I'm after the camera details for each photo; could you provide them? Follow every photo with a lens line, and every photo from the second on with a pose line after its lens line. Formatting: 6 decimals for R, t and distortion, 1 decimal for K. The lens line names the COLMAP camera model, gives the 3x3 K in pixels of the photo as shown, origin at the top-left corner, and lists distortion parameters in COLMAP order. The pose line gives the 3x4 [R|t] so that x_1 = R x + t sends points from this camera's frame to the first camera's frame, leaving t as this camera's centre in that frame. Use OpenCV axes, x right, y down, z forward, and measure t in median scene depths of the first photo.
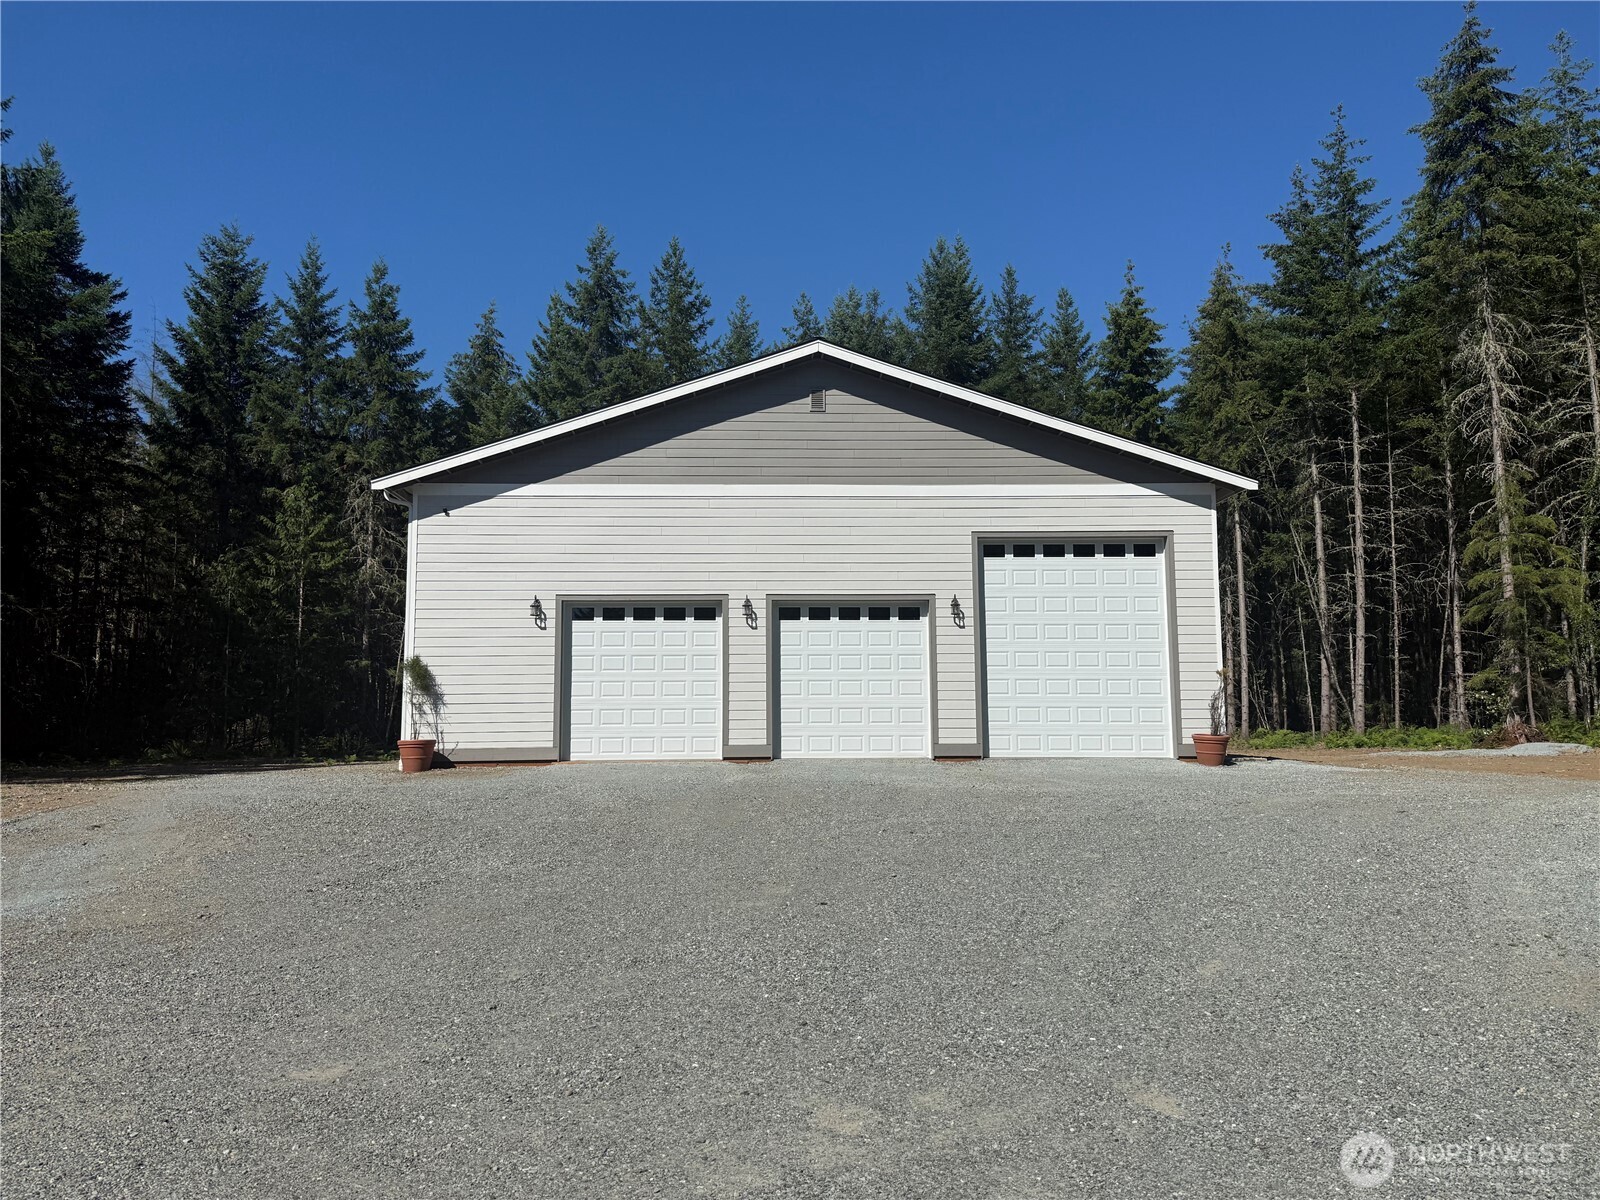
lens RADIAL K [[1139.0, 0, 800.0], [0, 1139.0, 600.0], [0, 0, 1]] dist [0.095785, -0.138377]
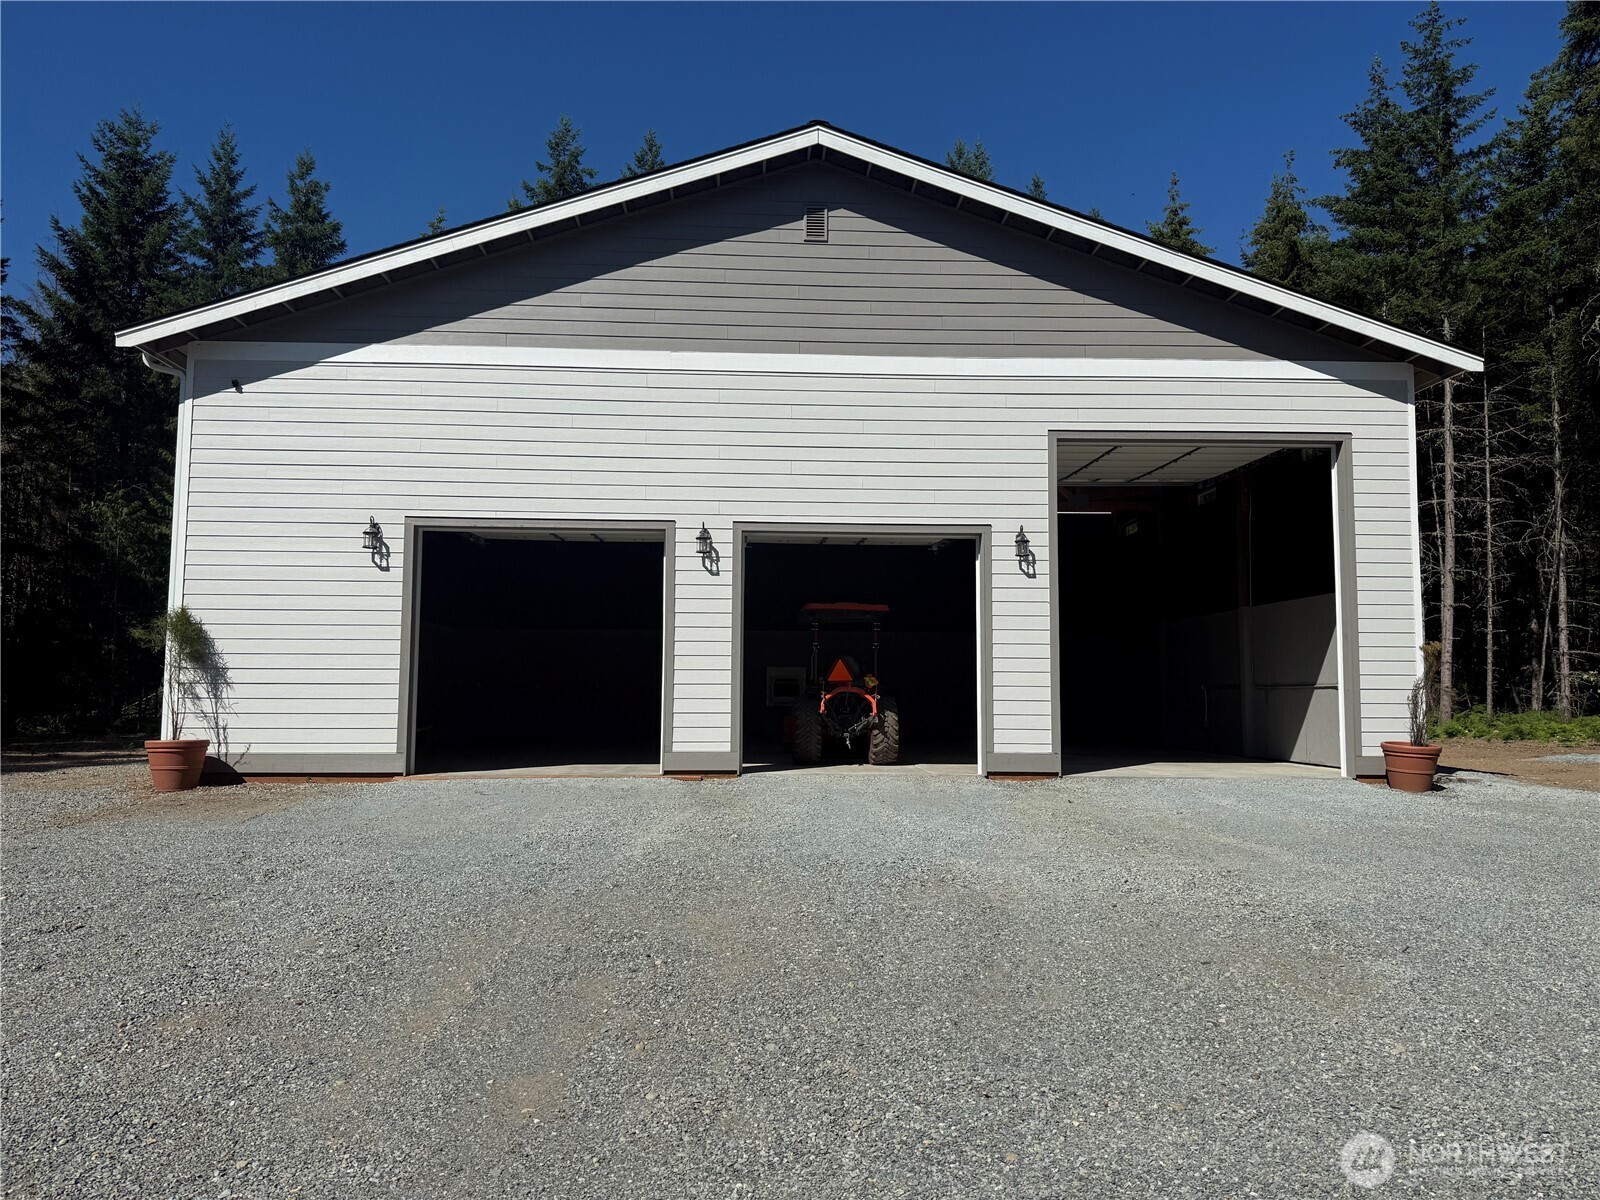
lens RADIAL K [[1139.0, 0, 800.0], [0, 1139.0, 600.0], [0, 0, 1]] dist [0.095785, -0.138377]
pose [[0.999910, 0.012438, 0.005077, 0.002481], [-0.012578, 0.999518, 0.028395, 0.009002], [-0.004722, -0.028457, 0.999584, 0.148510]]
